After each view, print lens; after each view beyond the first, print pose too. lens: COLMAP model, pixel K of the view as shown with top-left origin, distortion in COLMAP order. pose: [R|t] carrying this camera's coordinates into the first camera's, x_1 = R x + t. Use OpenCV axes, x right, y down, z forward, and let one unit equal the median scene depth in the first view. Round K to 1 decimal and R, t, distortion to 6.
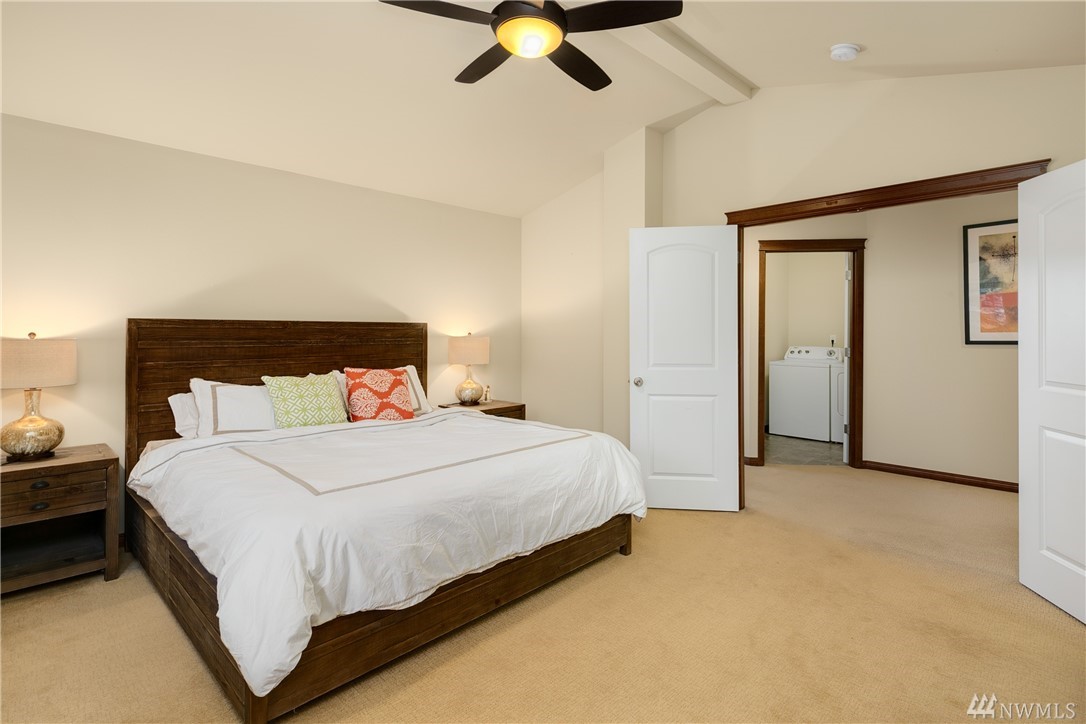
lens RADIAL K [[531.7, 0, 540.1], [0, 531.7, 330.5], [0, 0, 1]] dist [0.006146, -0.005234]
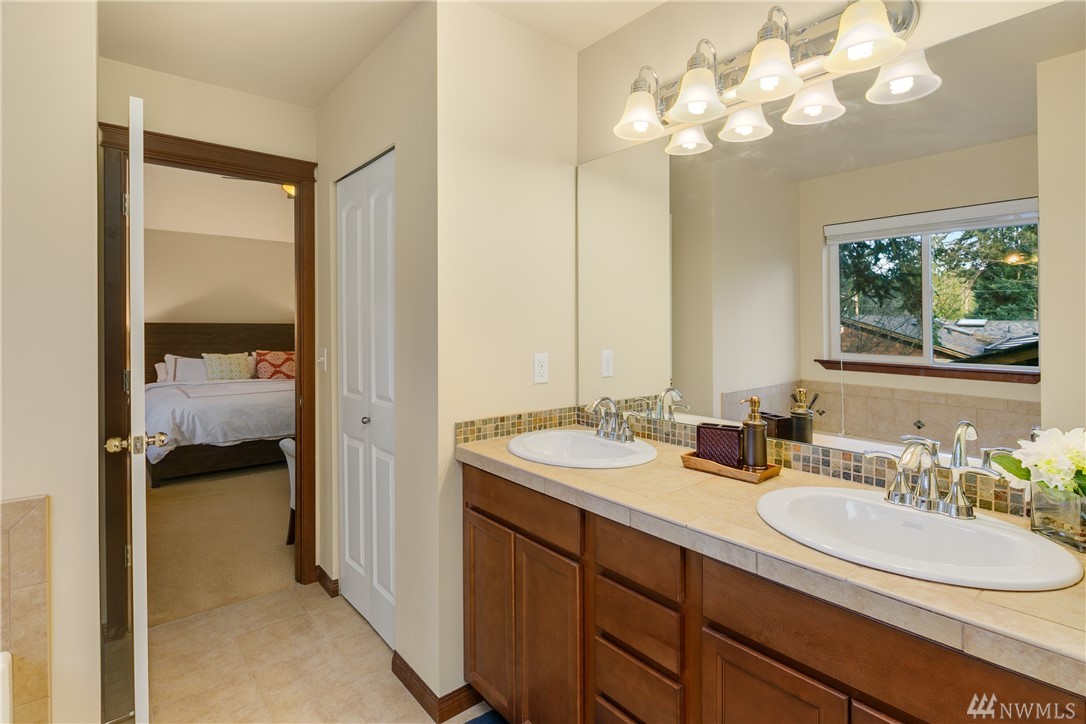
lens RADIAL K [[531.7, 0, 538.2], [0, 531.7, 329.8], [0, 0, 1]] dist [0.006146, -0.005234]
pose [[0.994985, -0.002113, -0.100000, 0.862301], [0.002783, 0.999975, 0.006558, -0.006877], [0.099984, -0.006804, 0.994966, -0.762992]]
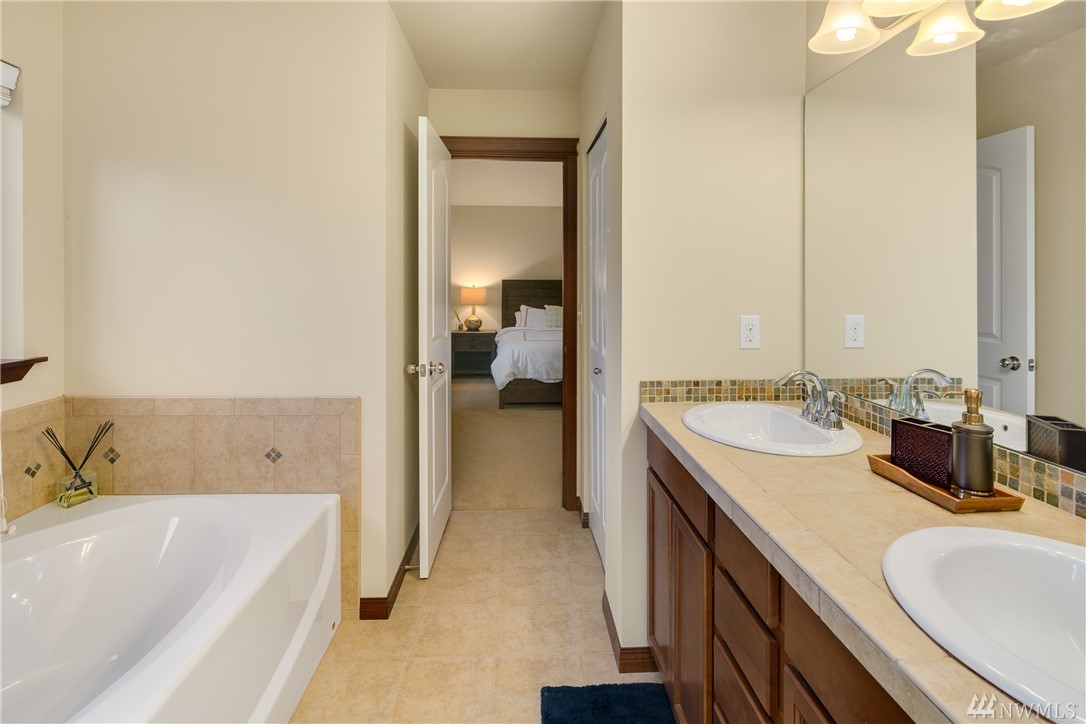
lens RADIAL K [[531.7, 0, 540.6], [0, 531.7, 285.6], [0, 0, 1]] dist [0.006146, -0.005234]
pose [[0.734342, 0.003261, -0.678772, 1.031171], [0.000509, 0.999986, 0.005355, -0.009599], [0.678779, -0.004279, 0.734330, -0.695905]]
